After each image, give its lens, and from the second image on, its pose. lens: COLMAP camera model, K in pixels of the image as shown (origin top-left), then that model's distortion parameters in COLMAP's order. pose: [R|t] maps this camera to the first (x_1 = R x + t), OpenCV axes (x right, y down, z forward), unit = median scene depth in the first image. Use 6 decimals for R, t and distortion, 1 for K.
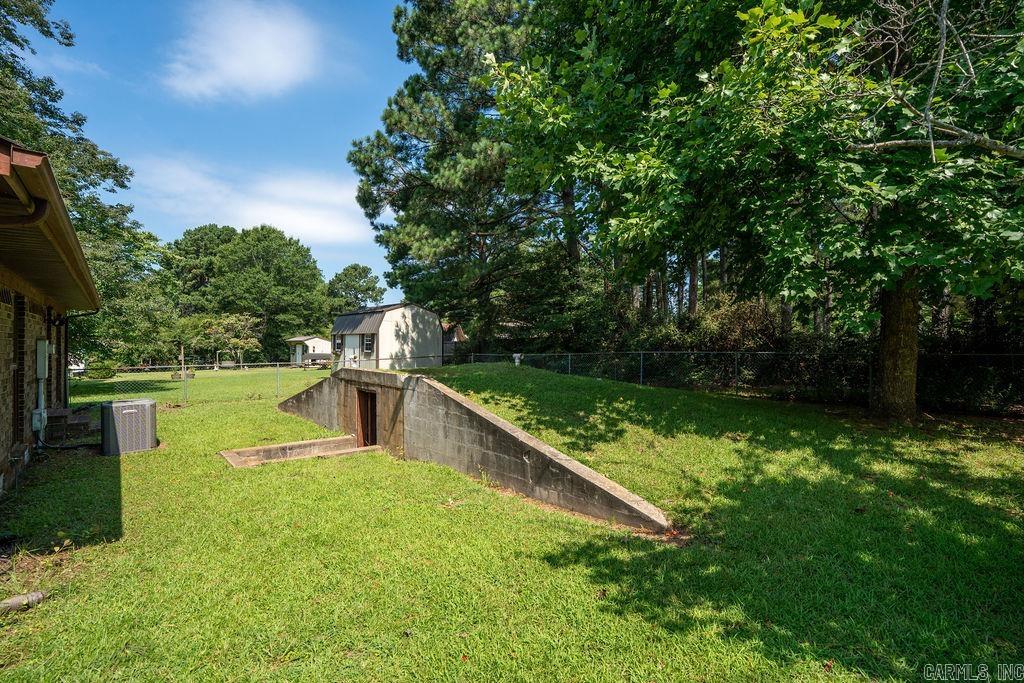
lens RADIAL K [[483.8, 0, 512.0], [0, 483.8, 341.5], [0, 0, 1]] dist [-0.071326, 0.031187]
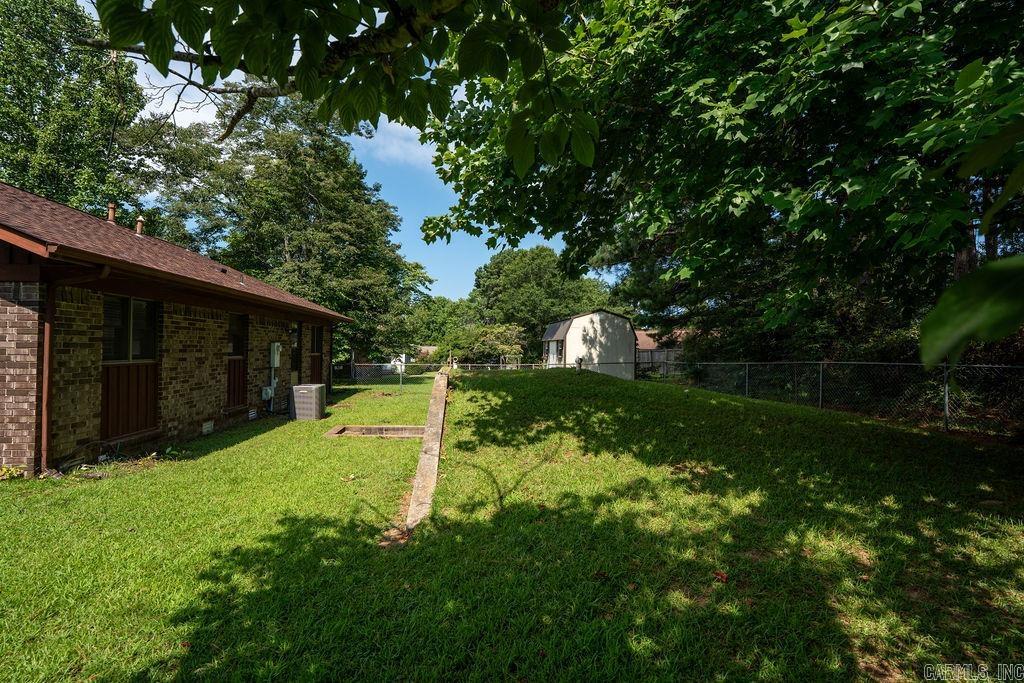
lens RADIAL K [[472.5, 0, 512.0], [0, 472.5, 341.5], [0, 0, 1]] dist [-0.071999, 0.029617]
pose [[0.842908, -0.010945, -0.537946, 0.178710], [0.005013, 0.999909, -0.012488, 0.003032], [0.538034, 0.007830, 0.842887, 0.048390]]
